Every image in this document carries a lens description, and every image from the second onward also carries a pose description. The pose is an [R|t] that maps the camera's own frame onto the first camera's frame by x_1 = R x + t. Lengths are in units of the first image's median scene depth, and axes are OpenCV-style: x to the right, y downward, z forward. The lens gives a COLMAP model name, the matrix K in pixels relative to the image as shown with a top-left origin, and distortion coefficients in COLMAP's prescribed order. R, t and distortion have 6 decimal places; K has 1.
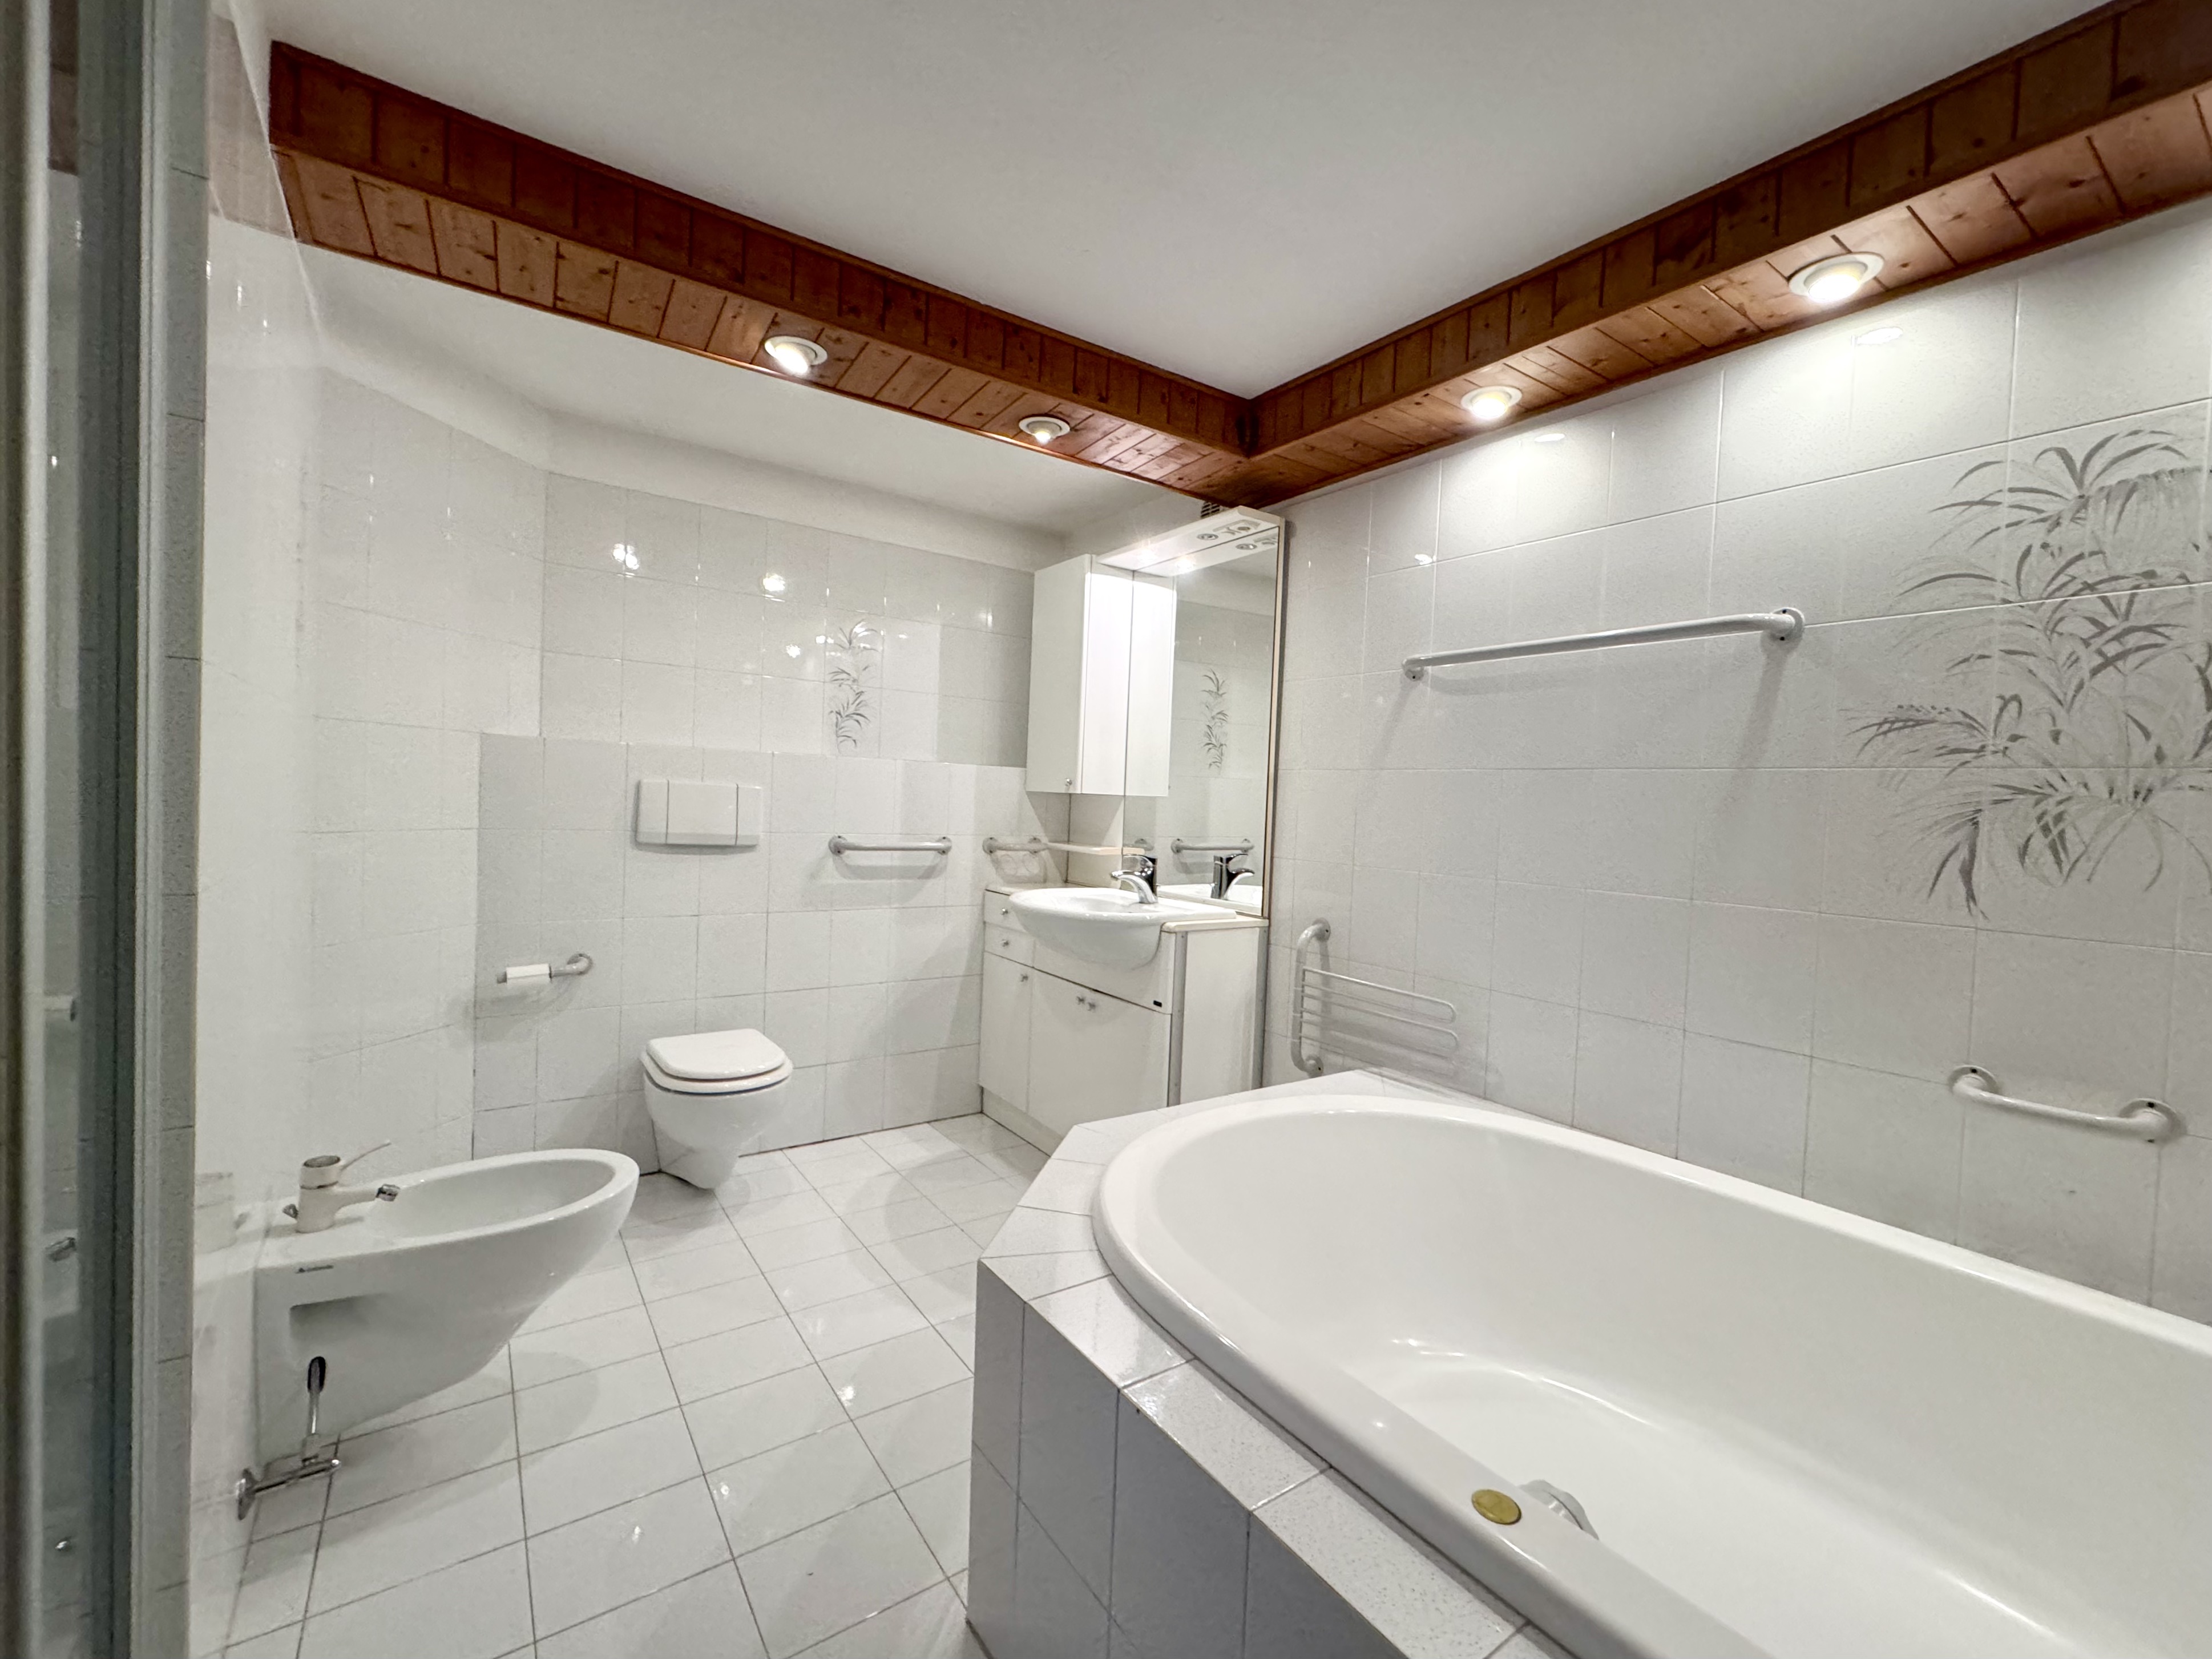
lens RADIAL K [[896.4, 0, 1106.0], [0, 896.4, 829.5], [0, 0, 1]] dist [0.000847, 0.001143]
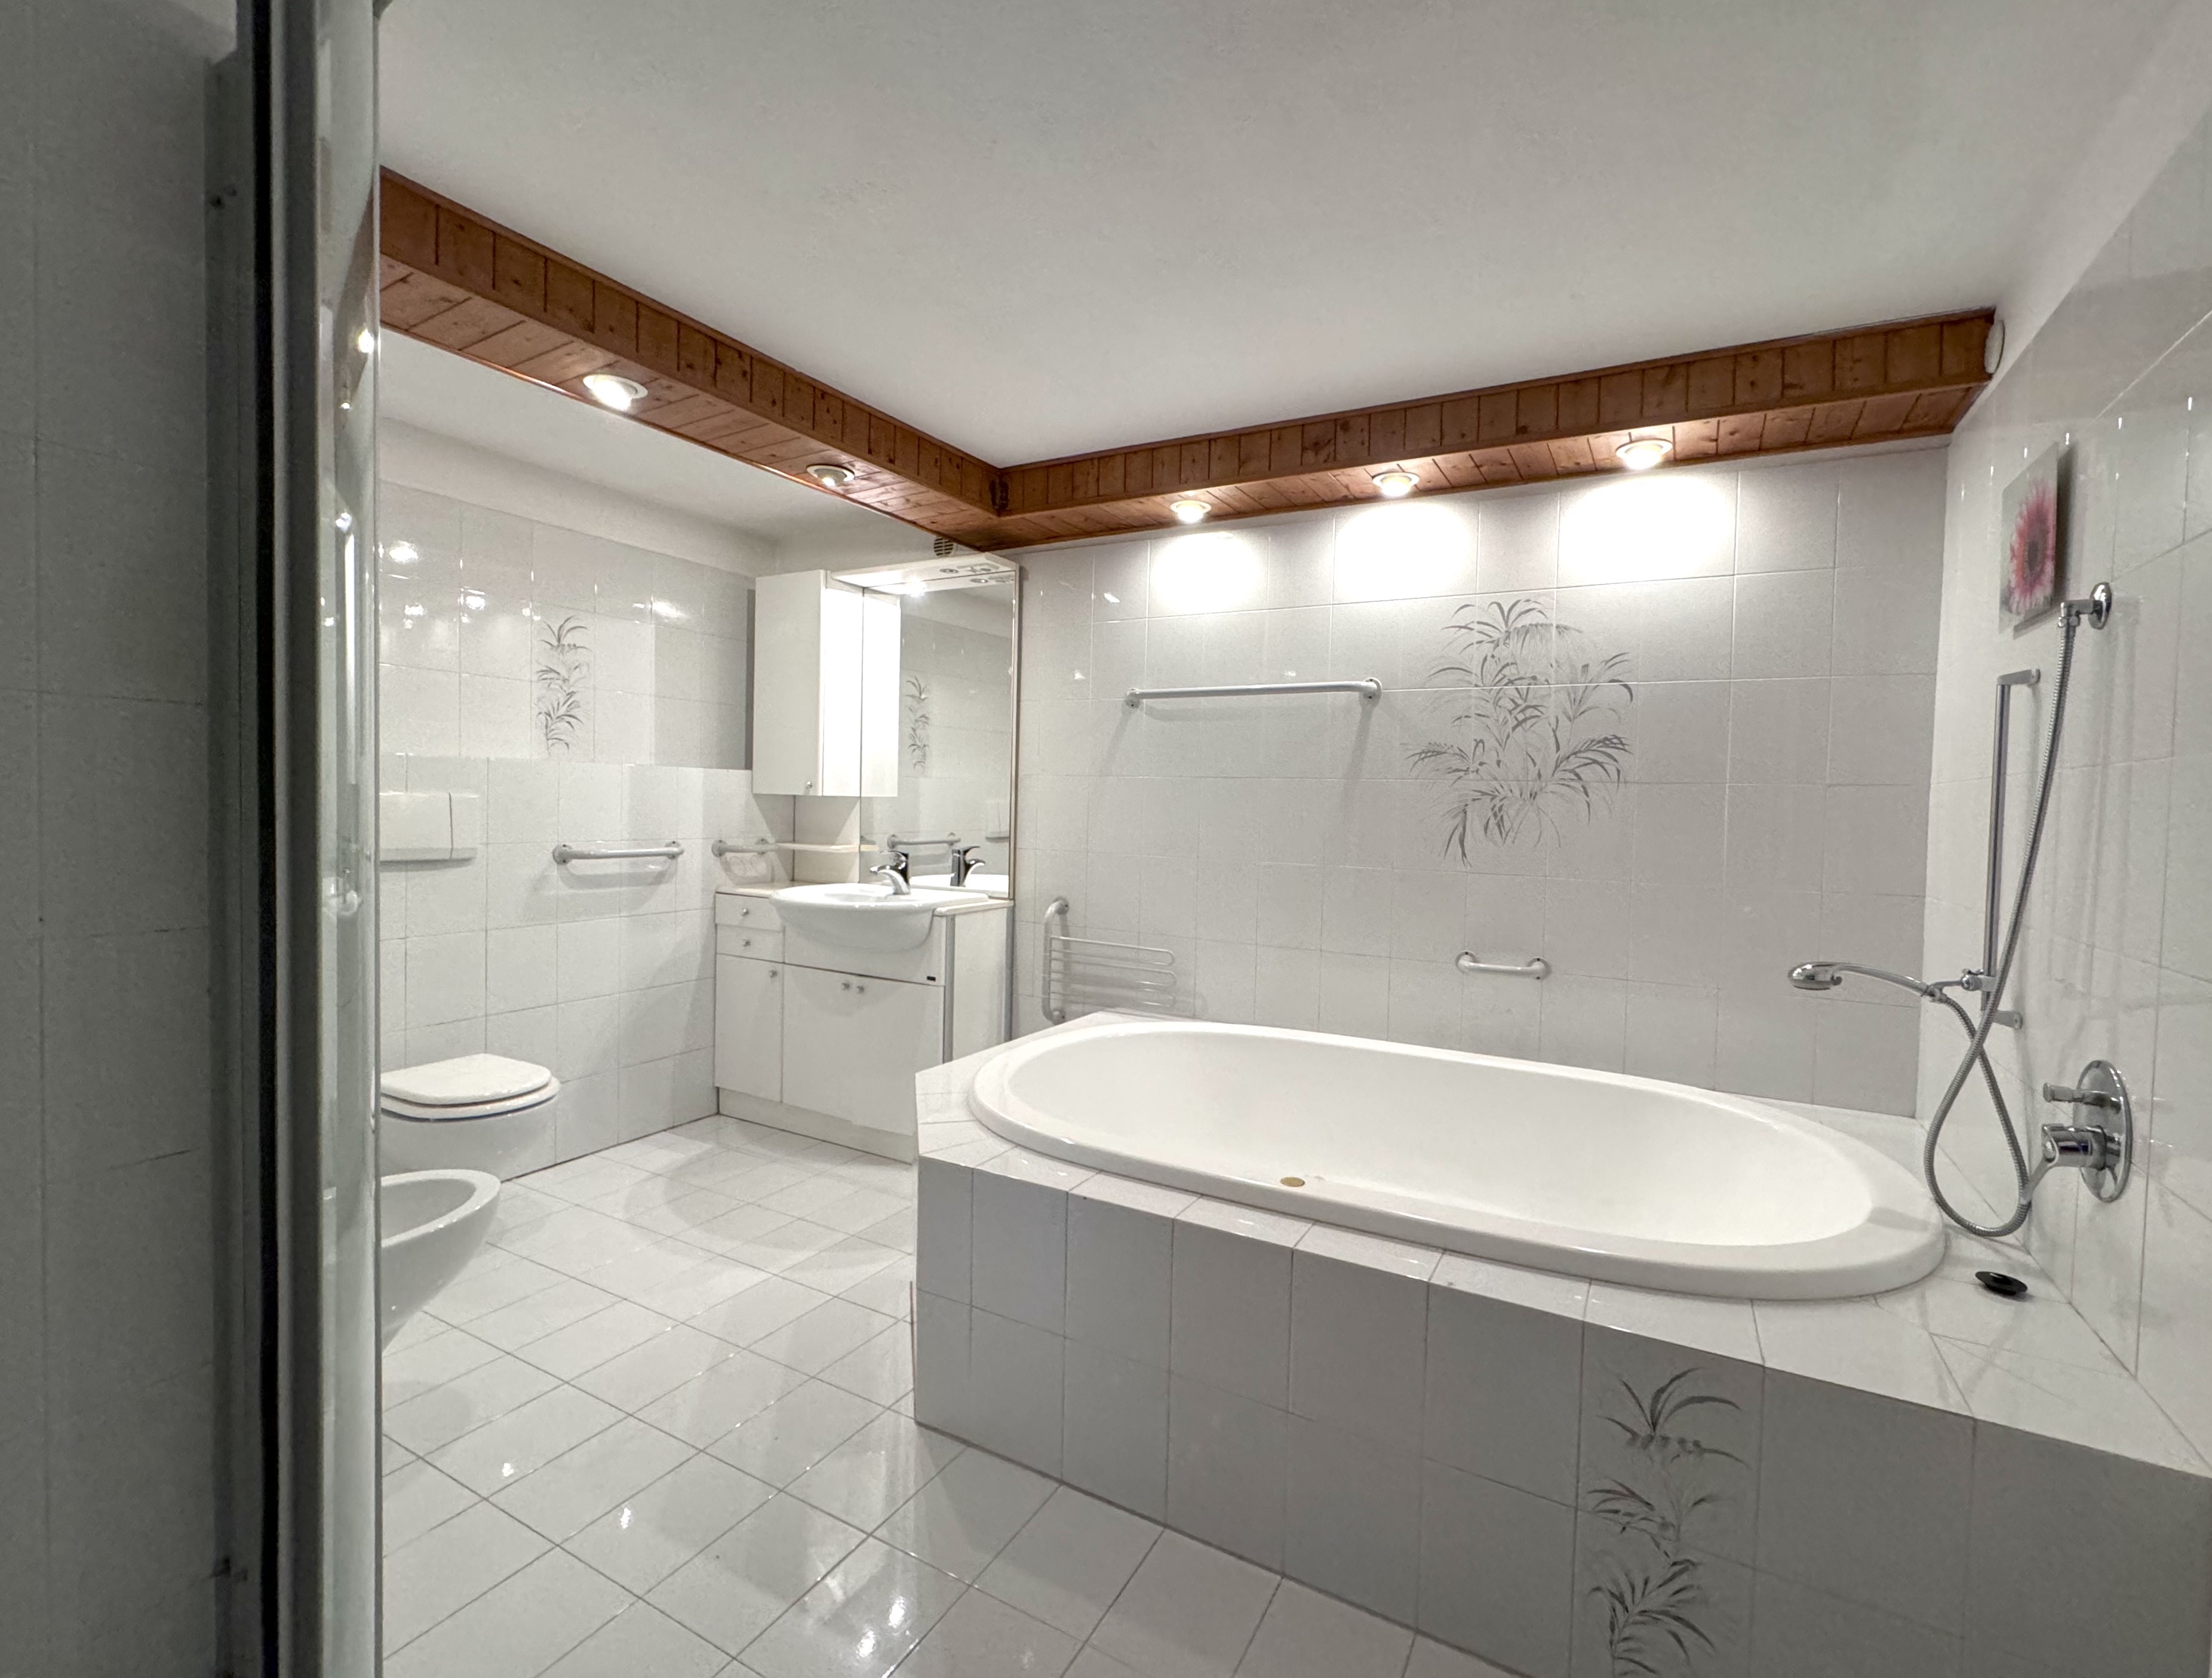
lens RADIAL K [[996.0, 0, 1106.0], [0, 996.0, 839.0], [0, 0, 1]] dist [0.024748, -0.000055]
pose [[0.902830, -0.036670, 0.428430, -0.285392], [0.026847, 0.999220, 0.028949, -0.017305], [-0.429158, -0.014634, 0.903111, -0.261572]]
